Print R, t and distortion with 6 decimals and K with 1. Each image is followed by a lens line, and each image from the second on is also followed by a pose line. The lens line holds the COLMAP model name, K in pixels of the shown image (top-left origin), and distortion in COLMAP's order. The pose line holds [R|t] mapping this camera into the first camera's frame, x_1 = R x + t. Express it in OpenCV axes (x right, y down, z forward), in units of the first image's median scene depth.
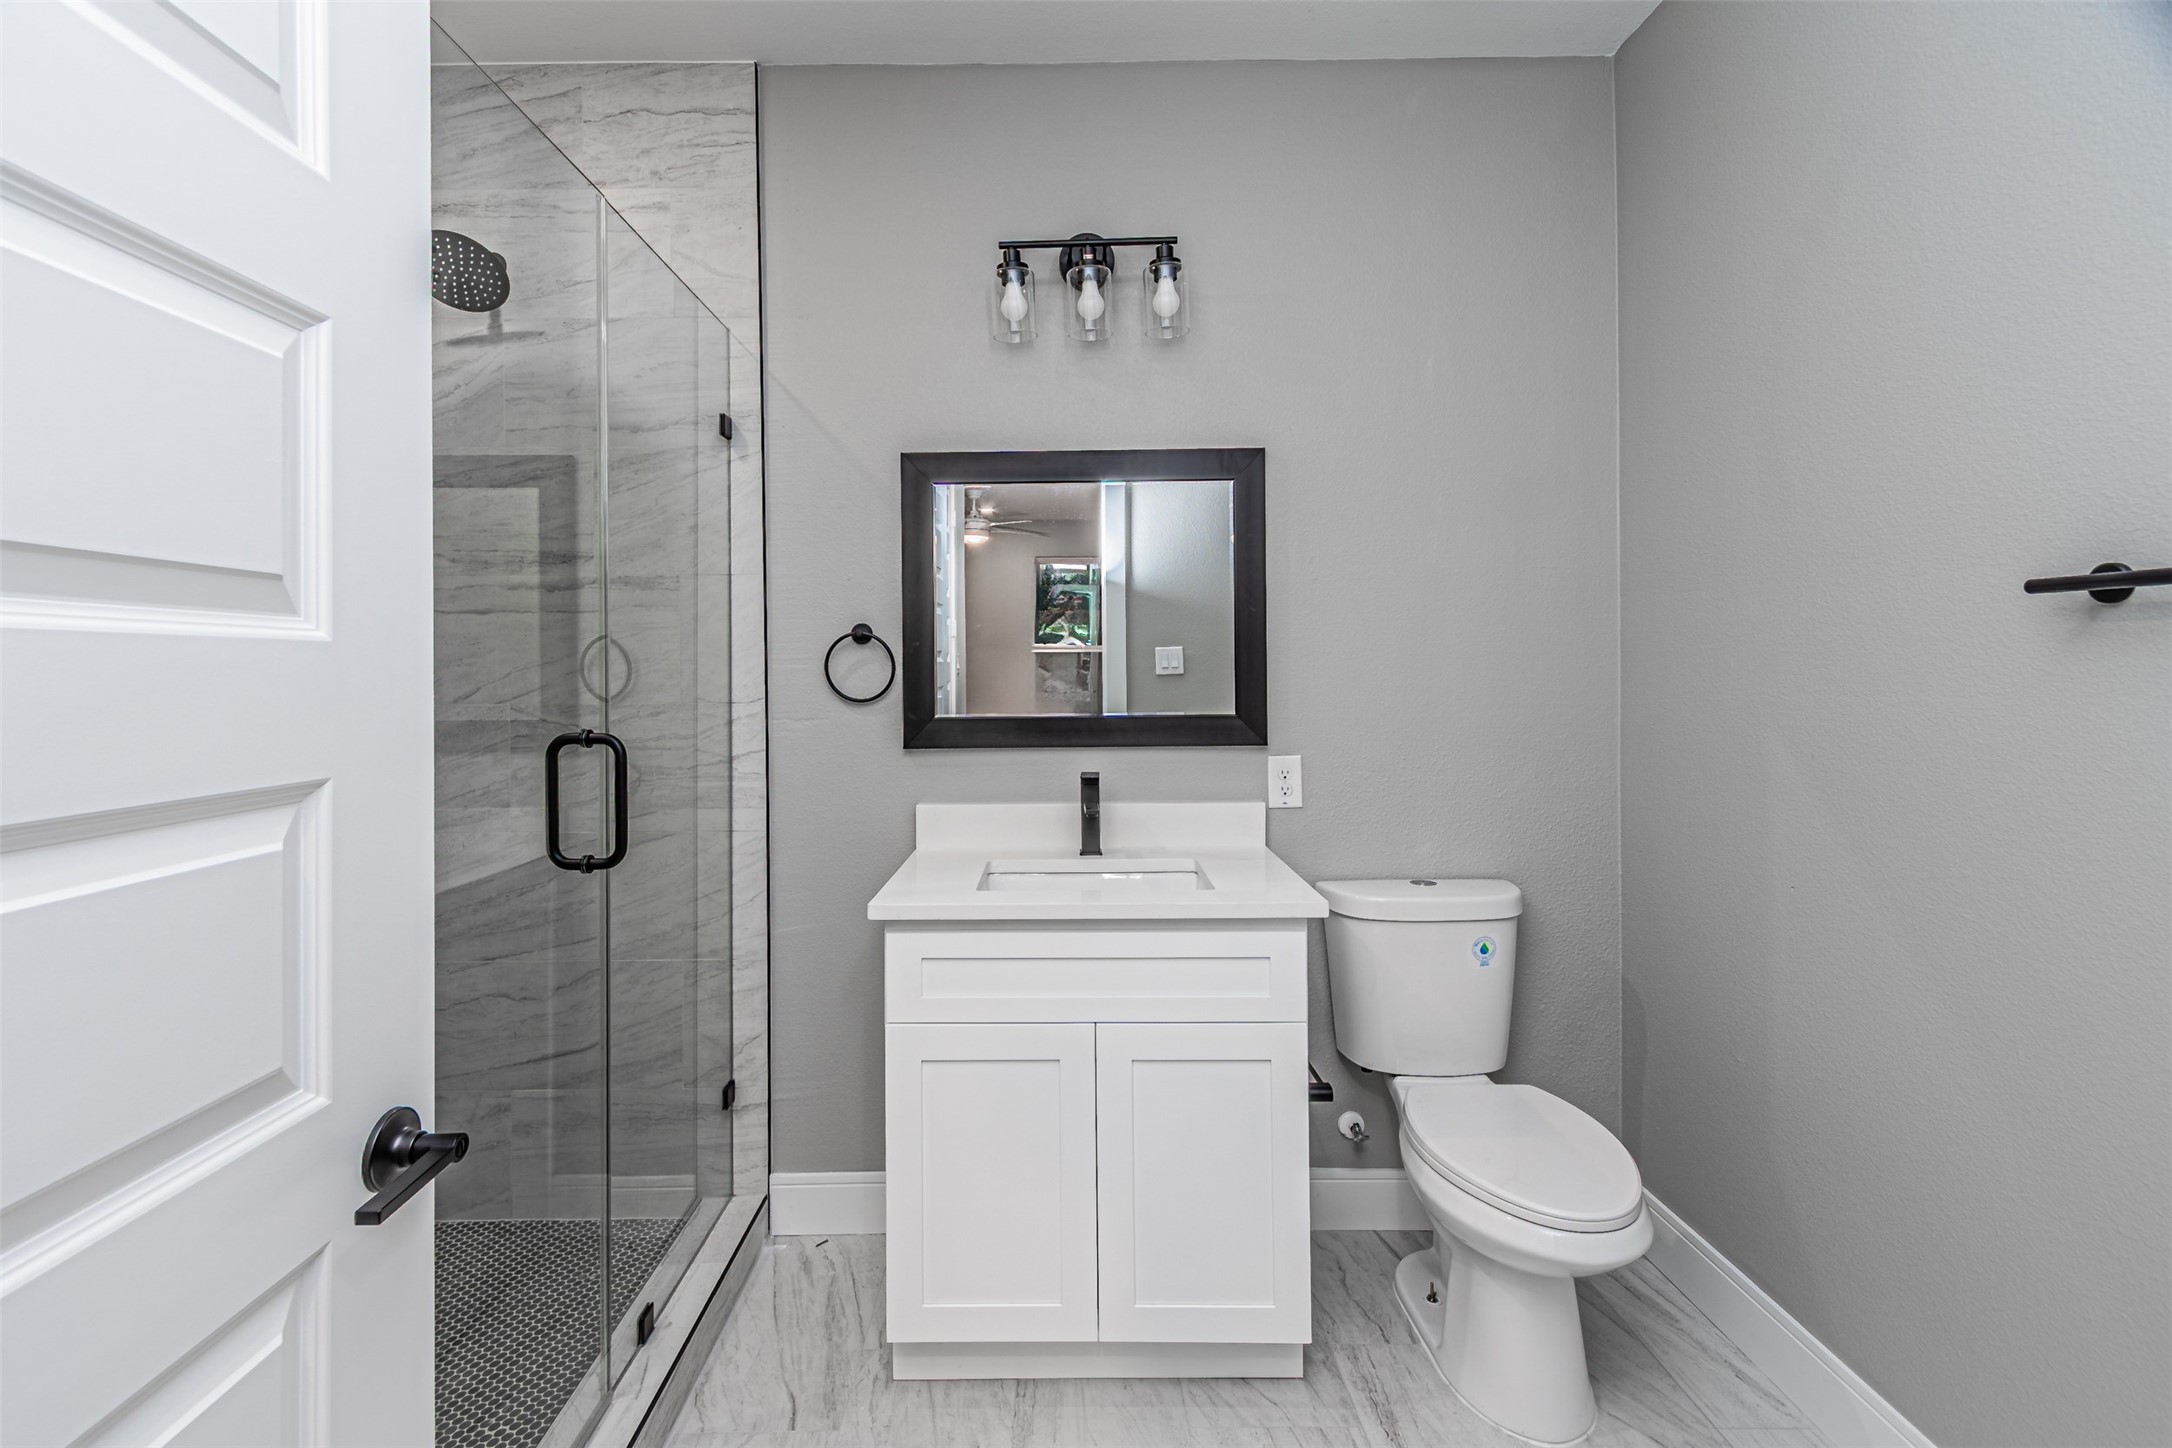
lens RADIAL K [[955.7, 0, 1082.7], [0, 955.7, 670.1], [0, 0, 1]] dist [0.008561, -0.002012]
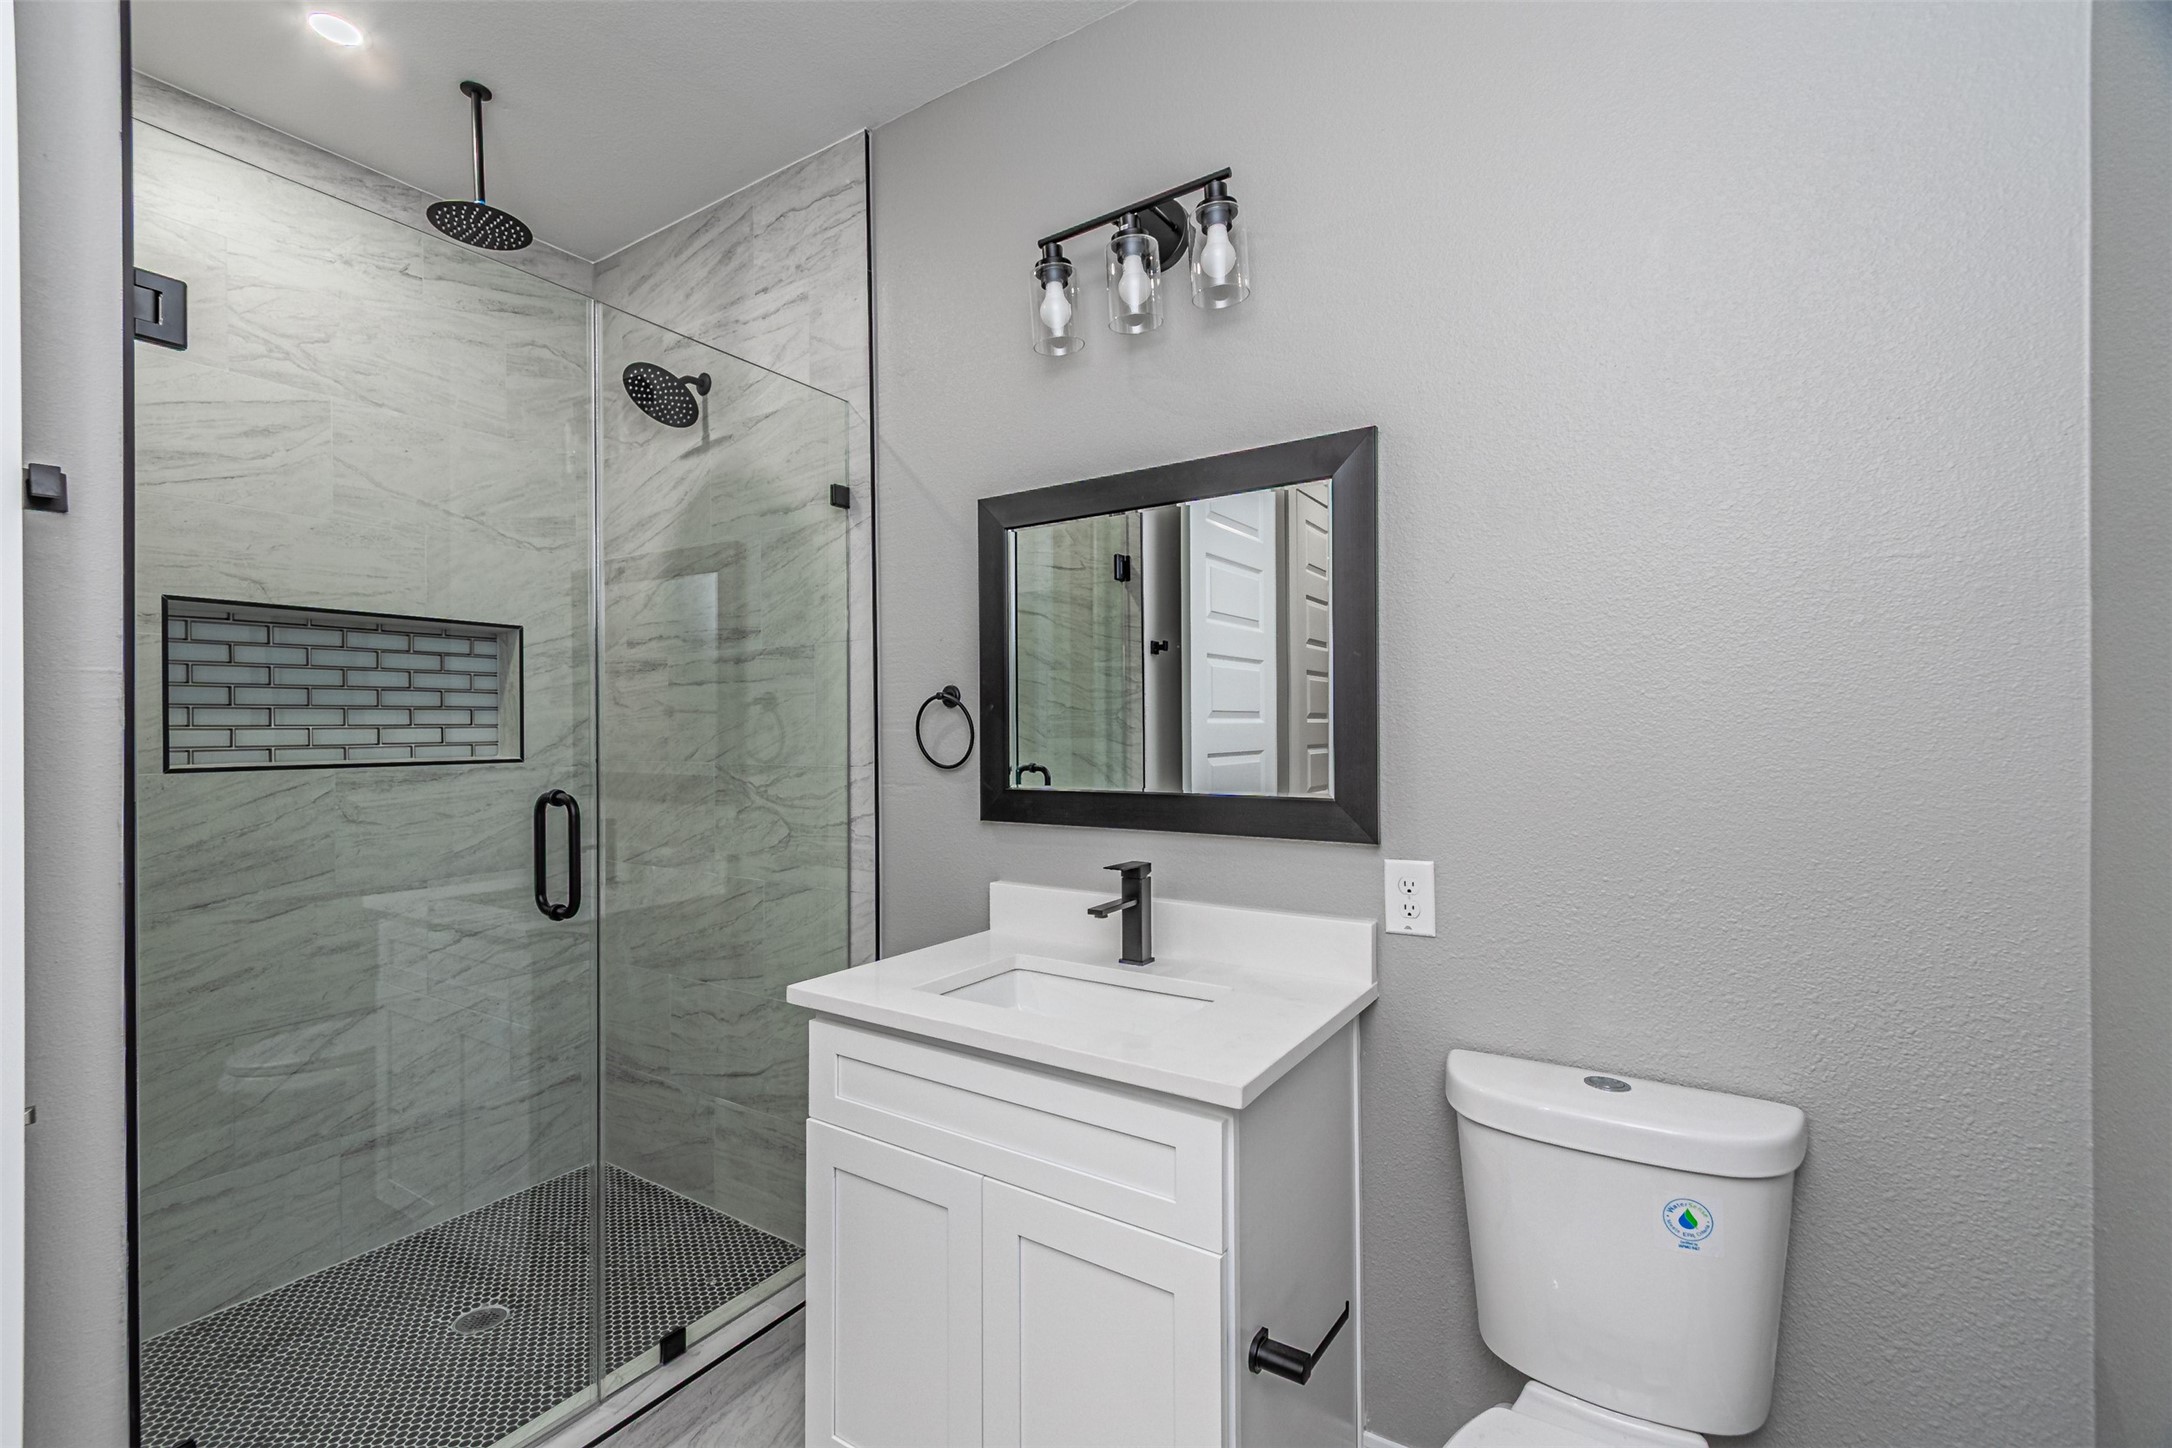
lens RADIAL K [[955.7, 0, 1077.0], [0, 955.7, 729.9], [0, 0, 1]] dist [0.008561, -0.002012]
pose [[0.830994, 0.003052, -0.556273, 0.404998], [0.000896, 0.999976, 0.006824, -0.011312], [0.556281, -0.006169, 0.830971, 0.285545]]
